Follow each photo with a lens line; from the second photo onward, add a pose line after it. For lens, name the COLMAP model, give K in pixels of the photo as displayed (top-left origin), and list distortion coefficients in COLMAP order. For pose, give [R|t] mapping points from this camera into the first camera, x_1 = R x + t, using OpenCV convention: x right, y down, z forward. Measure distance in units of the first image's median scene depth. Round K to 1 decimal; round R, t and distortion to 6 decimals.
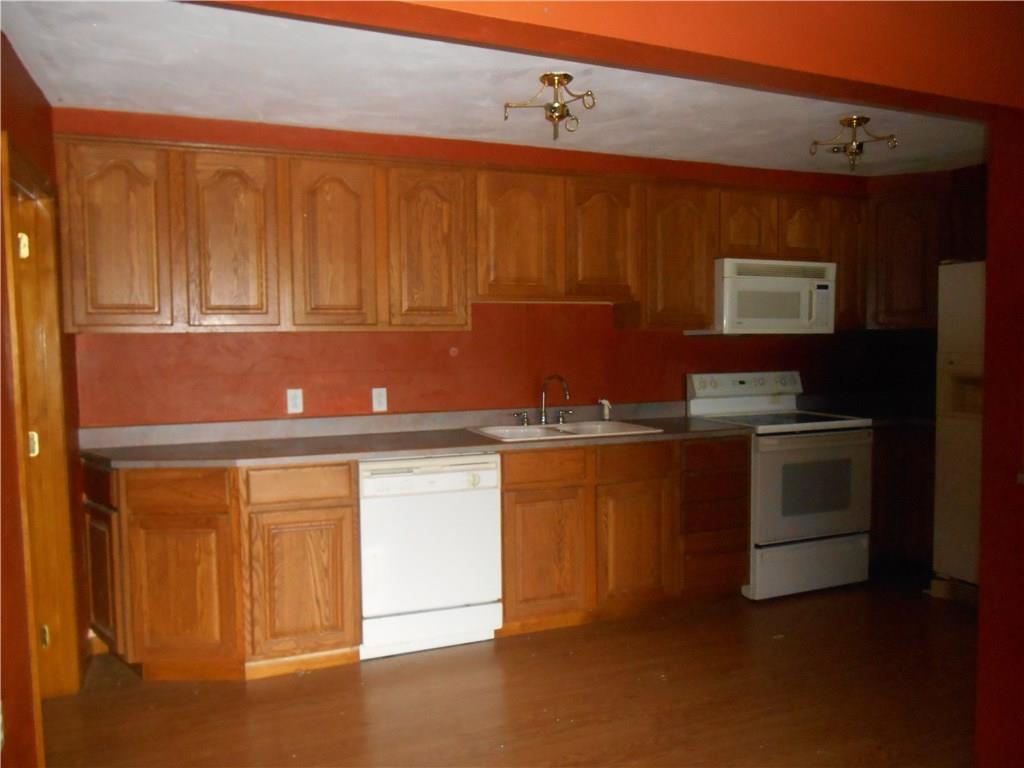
lens RADIAL K [[779.1, 0, 510.3], [0, 779.1, 390.3], [0, 0, 1]] dist [-0.031472, 0.001147]
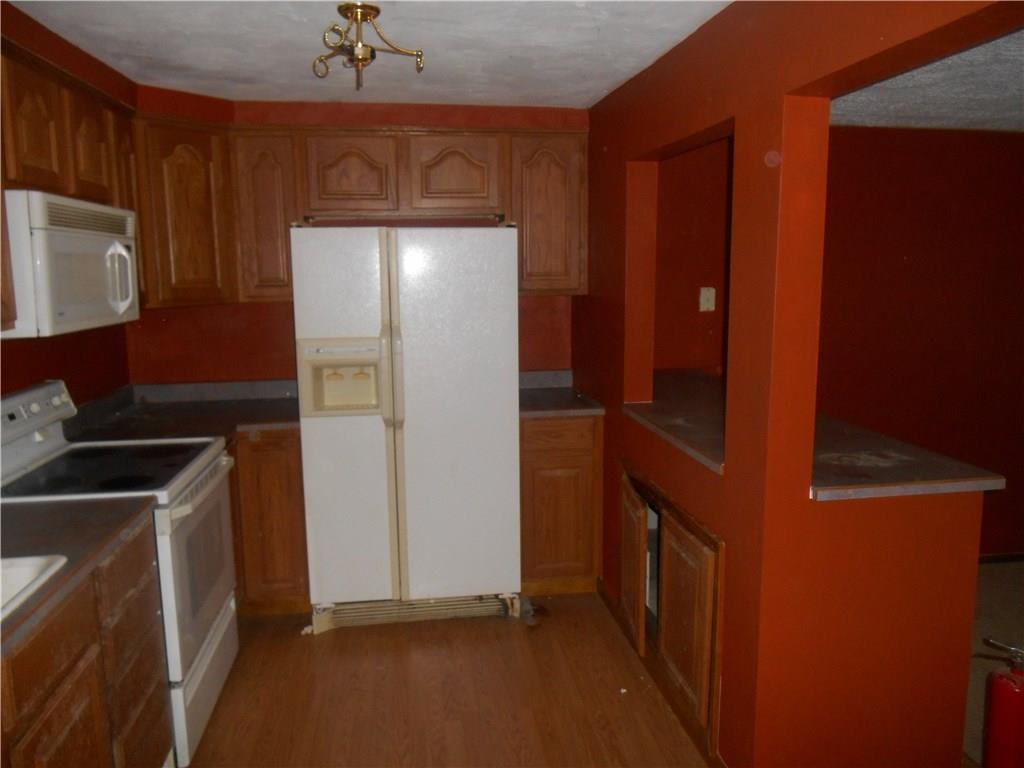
lens RADIAL K [[779.1, 0, 511.6], [0, 779.1, 384.5], [0, 0, 1]] dist [-0.031472, 0.001147]
pose [[0.221756, -0.140703, 0.964897, -0.167755], [0.073502, 0.989131, 0.127344, -0.085674], [-0.972328, 0.042683, 0.229688, 0.591146]]
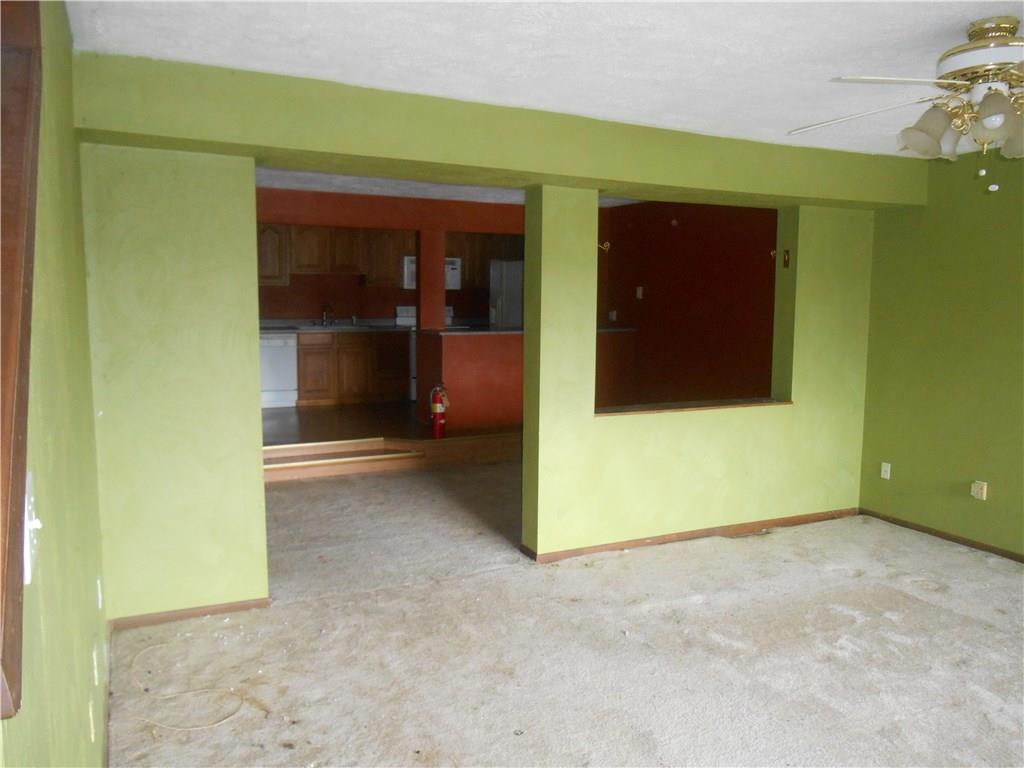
lens RADIAL K [[779.1, 0, 517.5], [0, 779.1, 380.6], [0, 0, 1]] dist [-0.031472, 0.001147]
pose [[0.996091, 0.010045, 0.087761, 0.420299], [-0.015290, 0.998123, 0.059294, 0.060390], [-0.087001, -0.060404, 0.994375, -1.412845]]
